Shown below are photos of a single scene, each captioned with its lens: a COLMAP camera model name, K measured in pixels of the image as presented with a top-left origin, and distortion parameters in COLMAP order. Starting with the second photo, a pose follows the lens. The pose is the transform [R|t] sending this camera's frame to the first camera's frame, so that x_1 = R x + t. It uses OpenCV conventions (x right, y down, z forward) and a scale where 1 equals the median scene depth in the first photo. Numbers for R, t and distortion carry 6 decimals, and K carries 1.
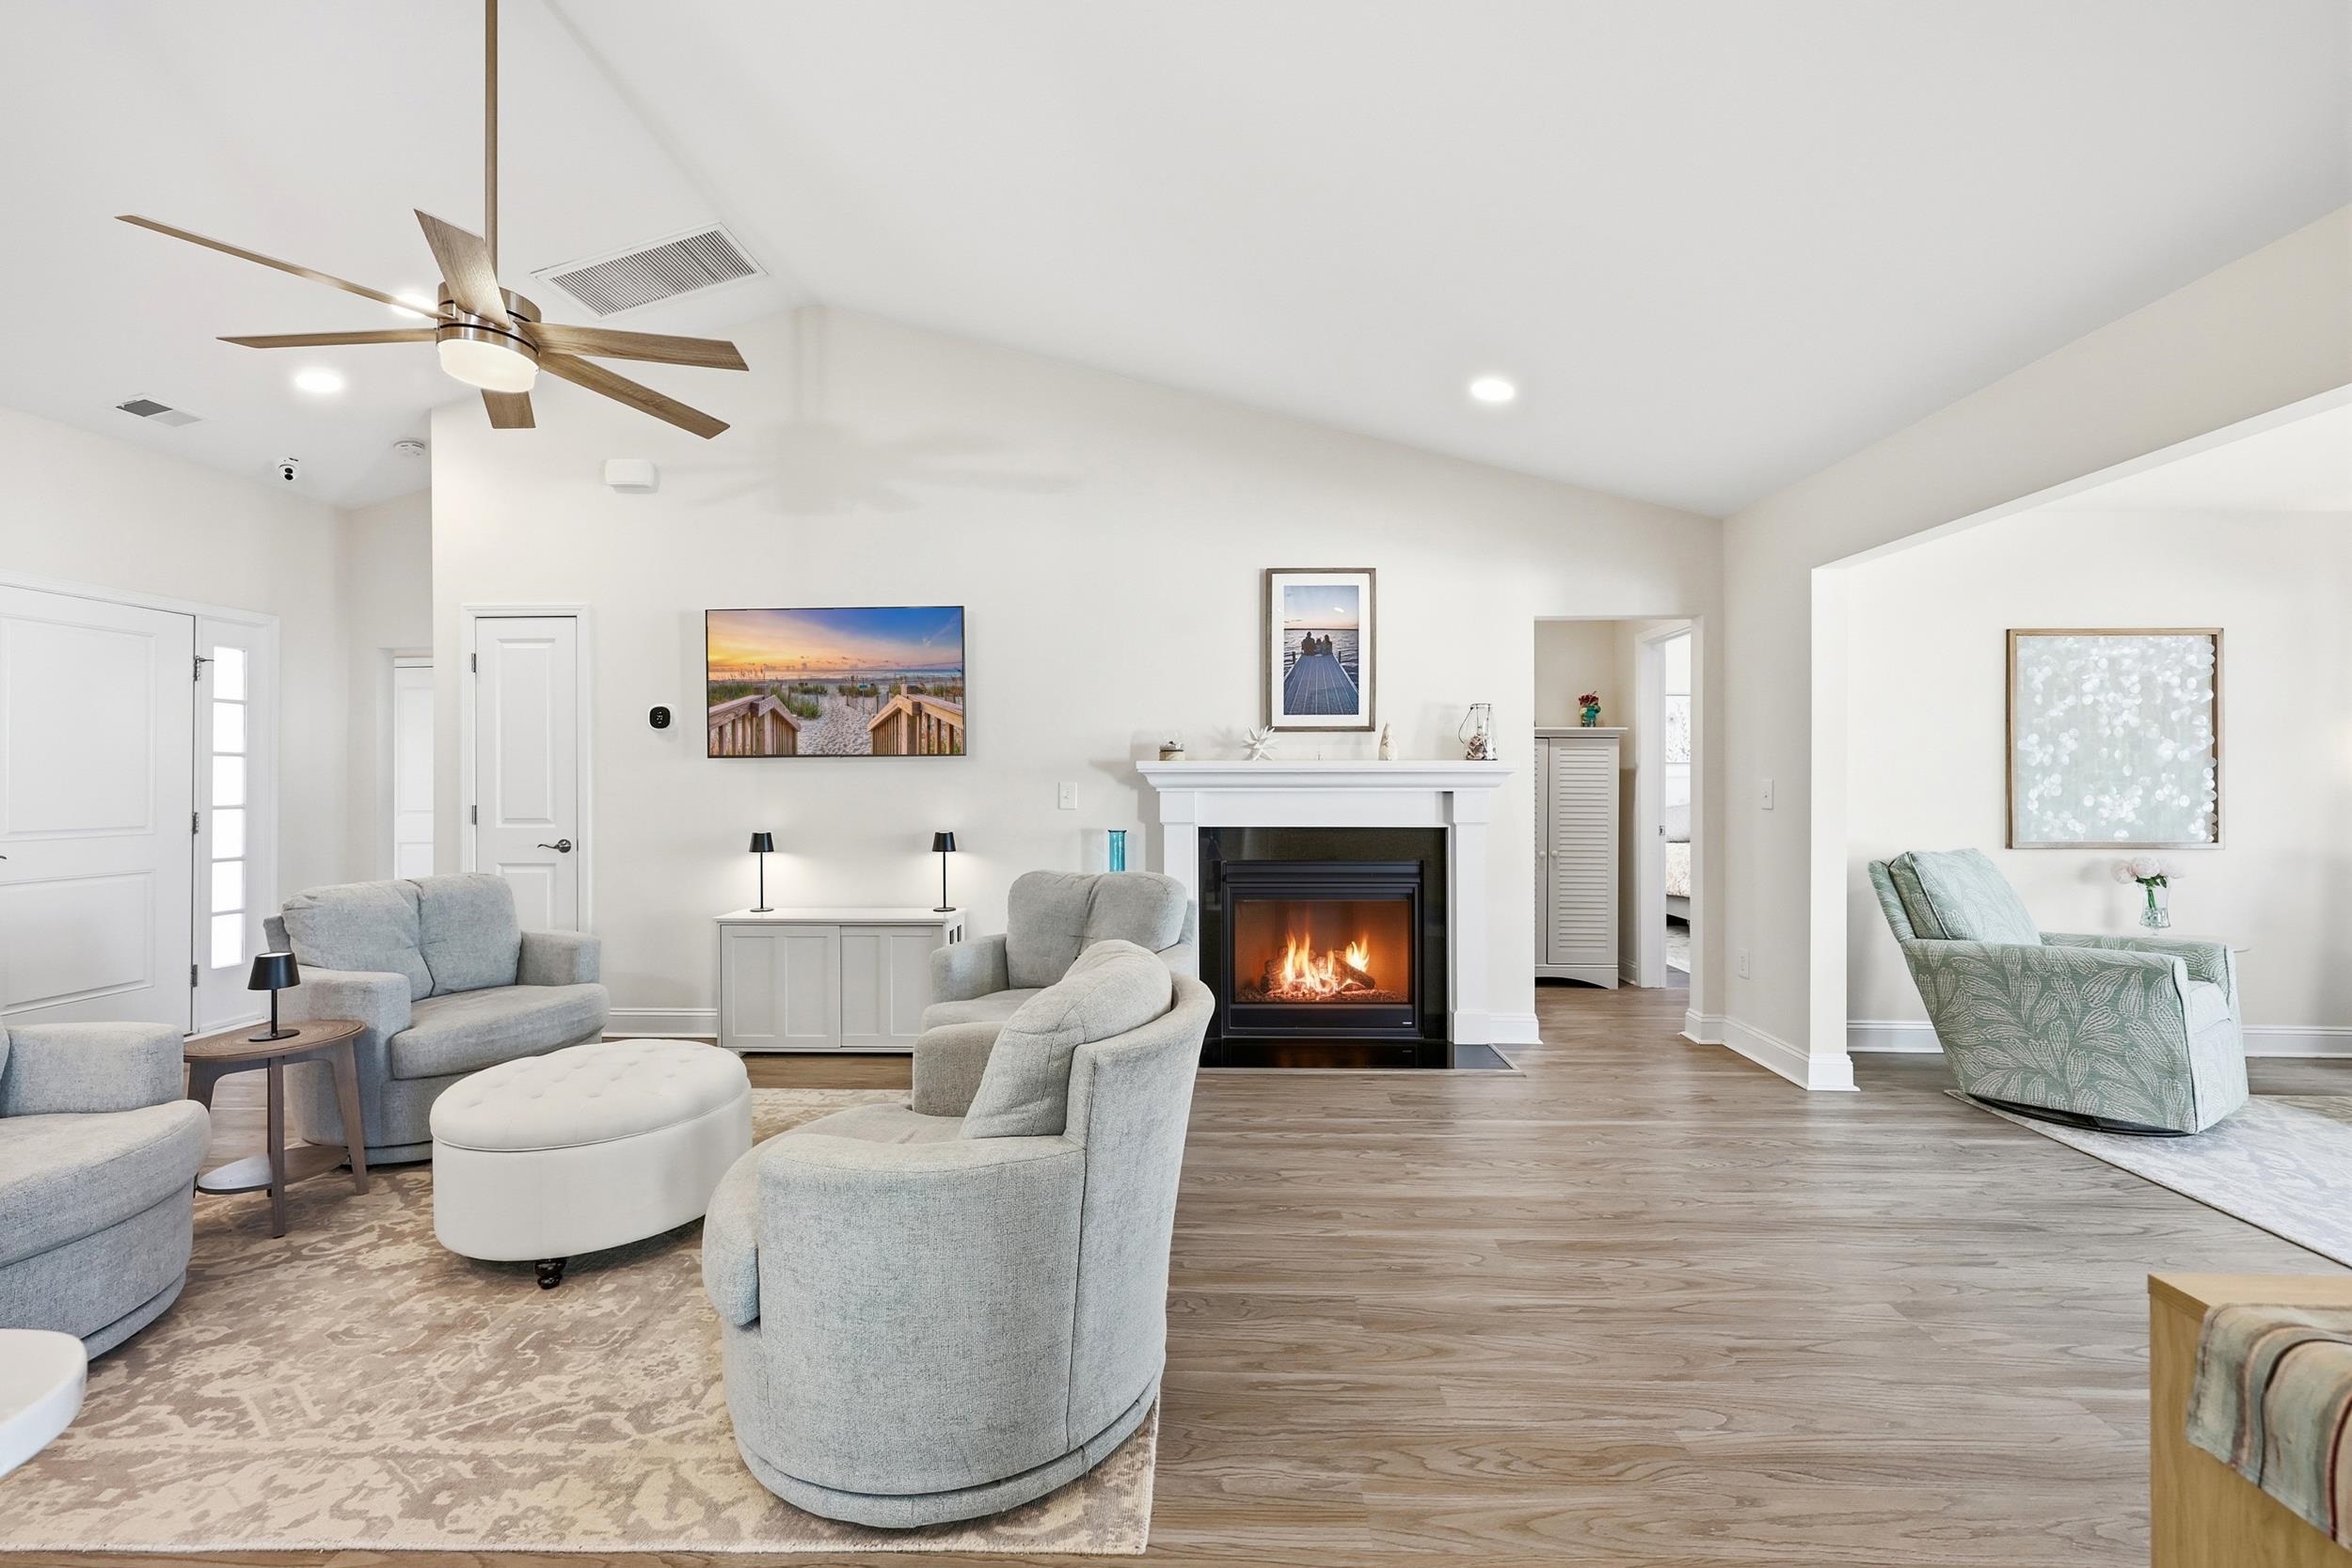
lens RADIAL K [[952.0, 0, 1178.4], [0, 952.0, 786.4], [0, 0, 1]] dist [0.000468, 0.000318]
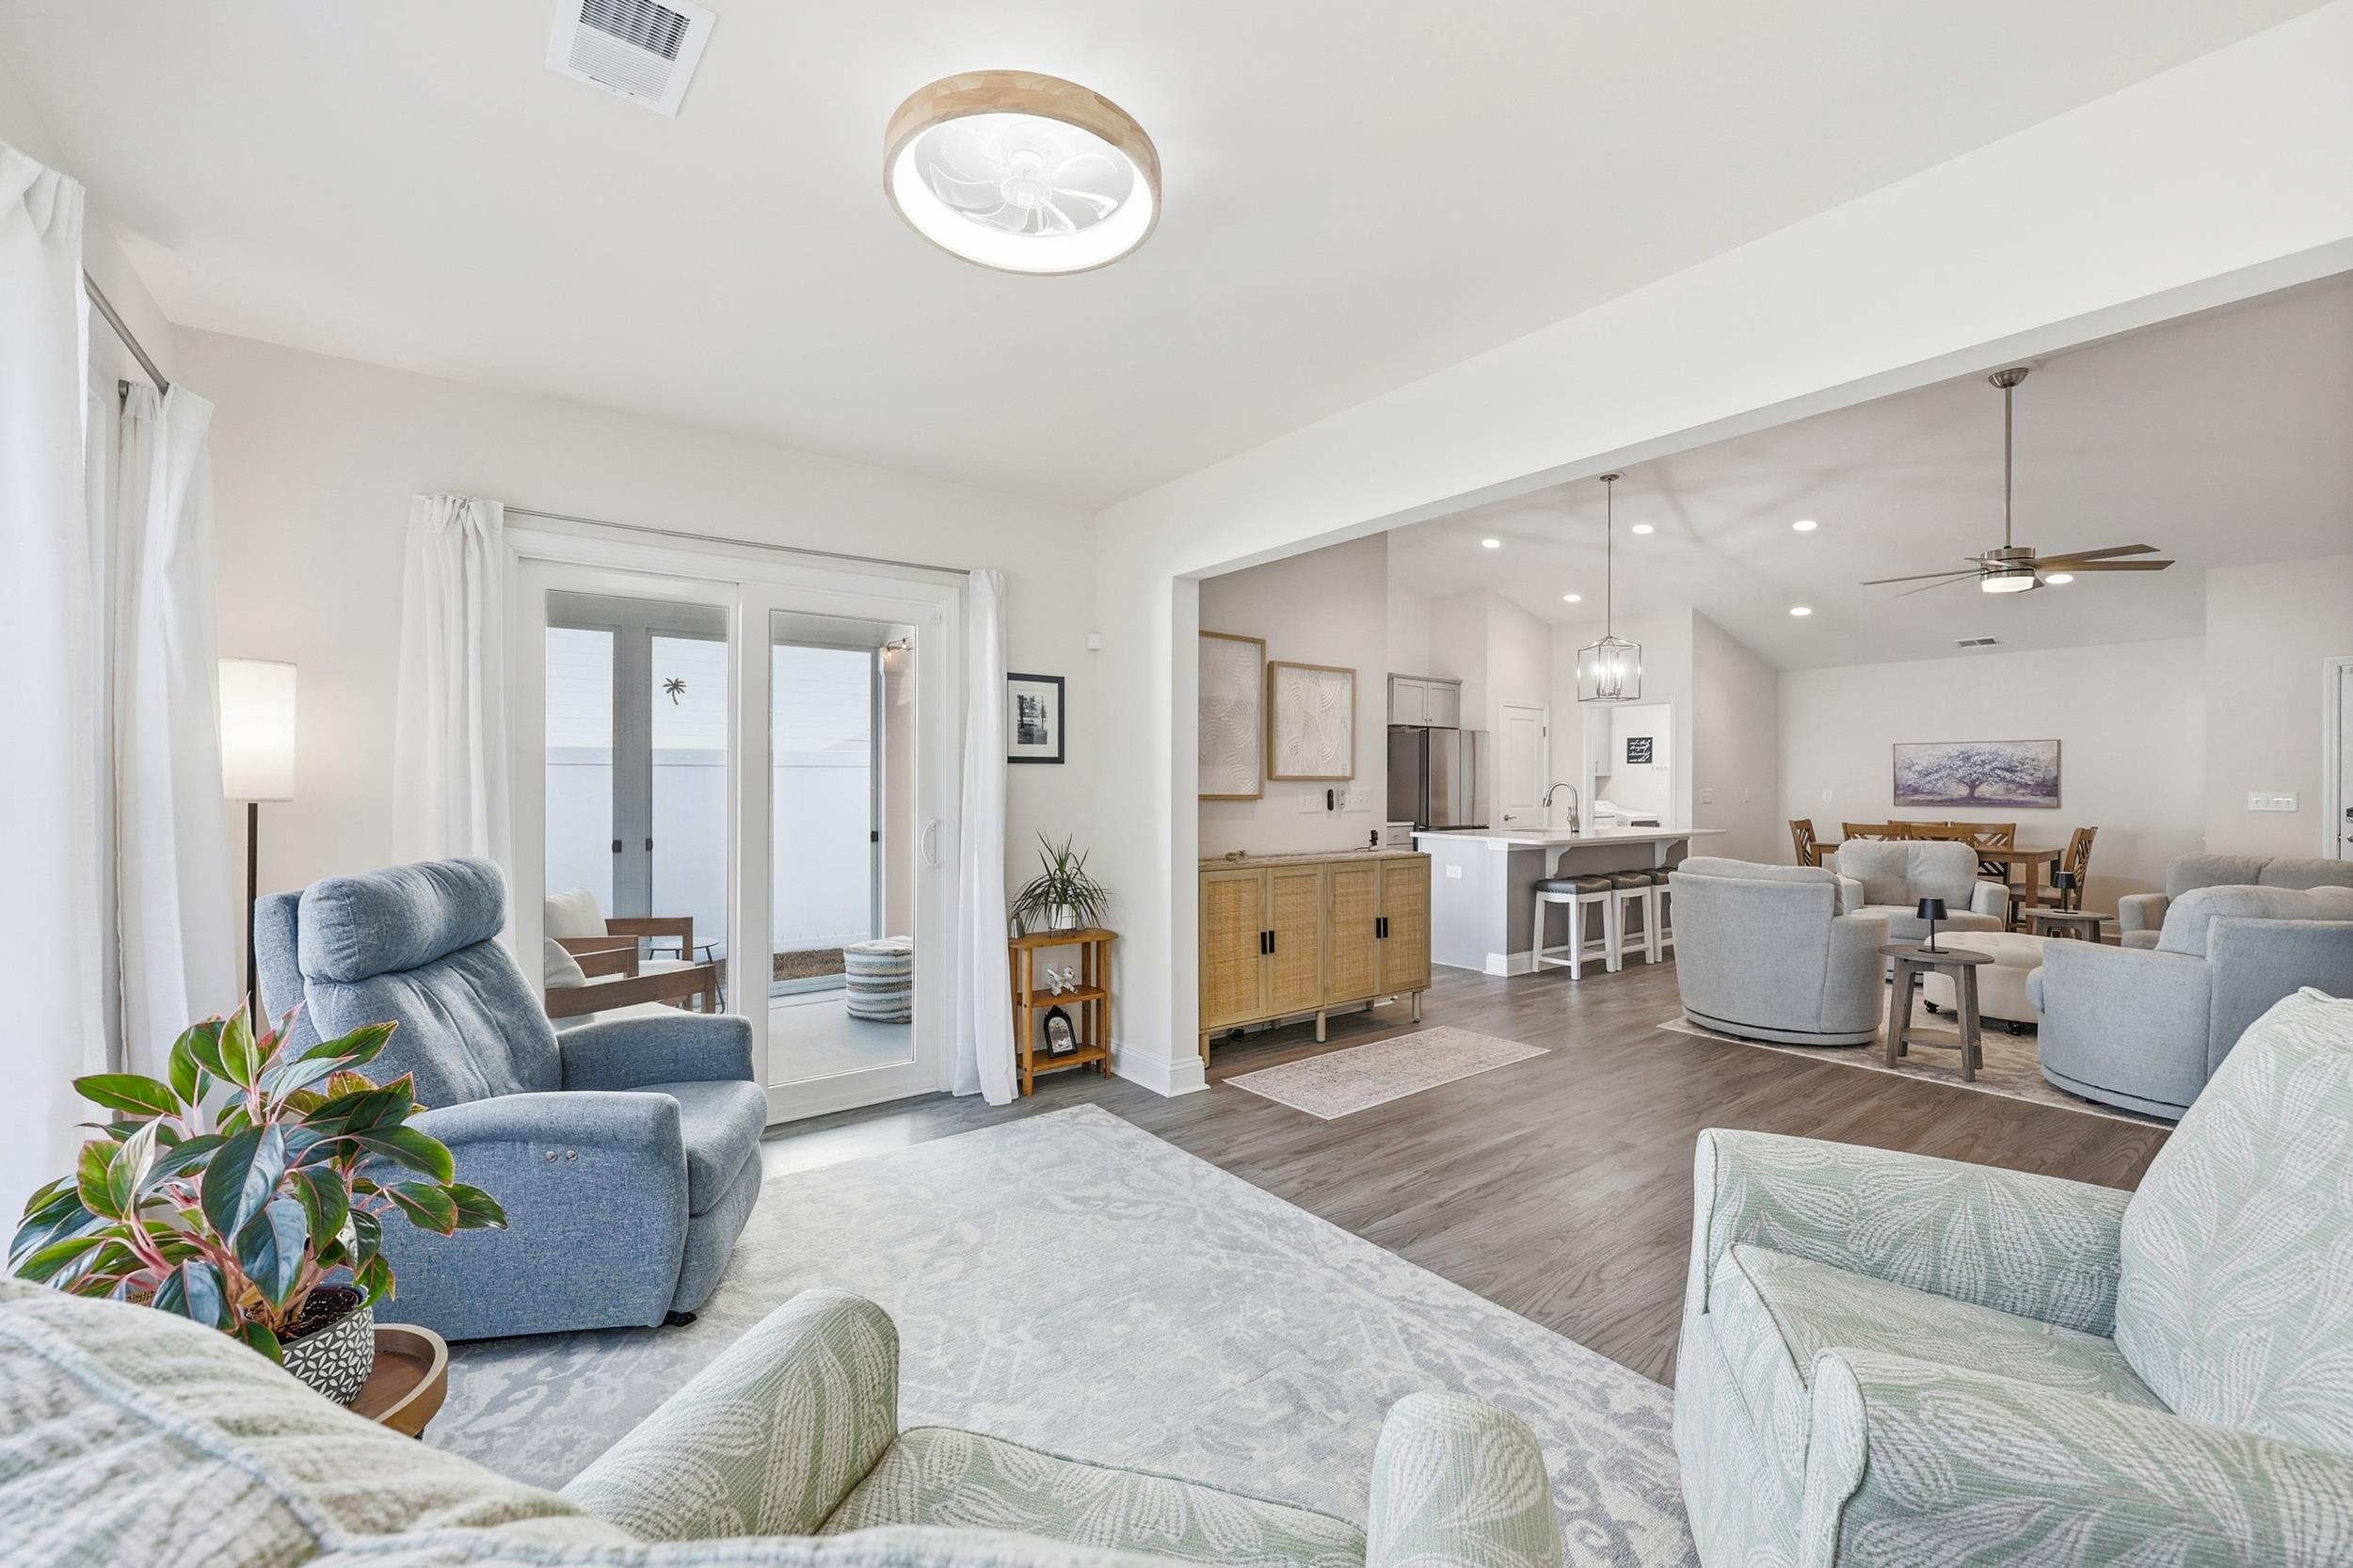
lens RADIAL K [[952.5, 0, 1183.4], [0, 952.5, 789.6], [0, 0, 1]] dist [0.000468, 0.000318]
pose [[-0.775463, 0.002125, -0.631389, 1.104228], [-0.006714, 0.999910, 0.011611, -0.005973], [0.631357, 0.013243, -0.775379, 0.842918]]
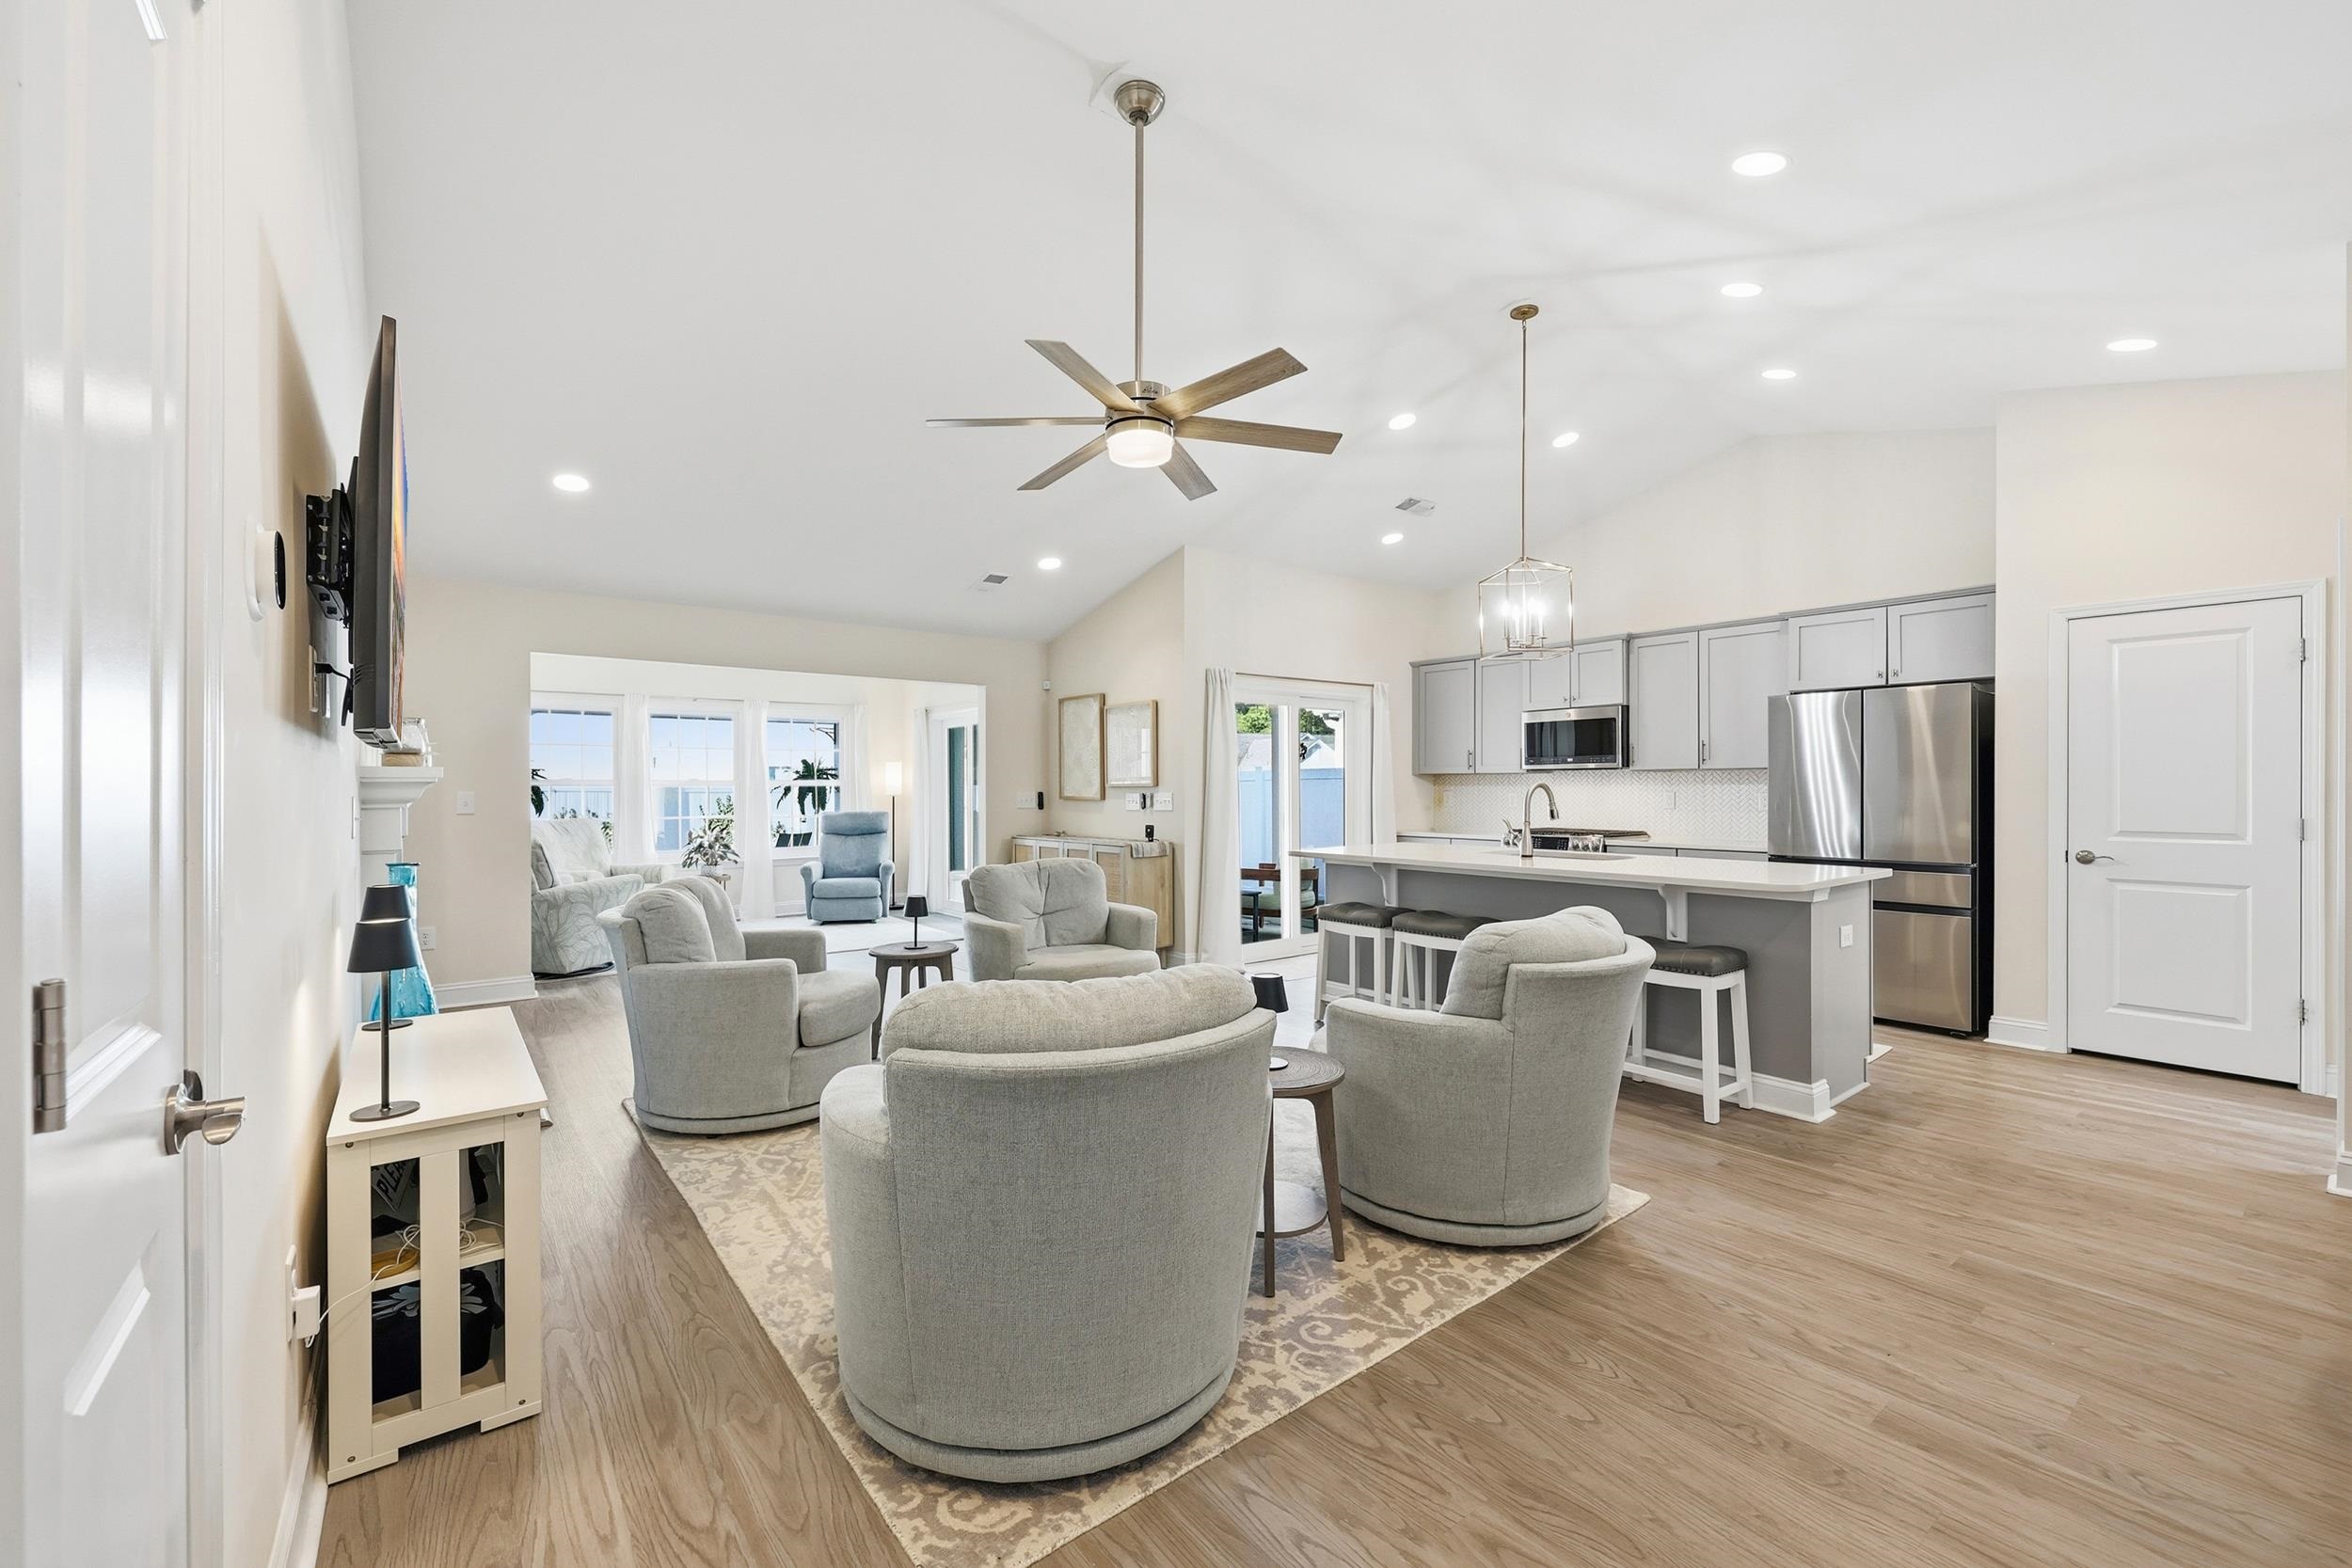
lens RADIAL K [[952.0, 0, 1164.4], [0, 952.0, 793.0], [0, 0, 1]] dist [0.000468, 0.000318]
pose [[-0.639884, 0.000771, 0.768471, -0.968823], [0.009844, 0.999926, 0.007193, -0.005132], [-0.768408, 0.012168, -0.639844, 1.016846]]
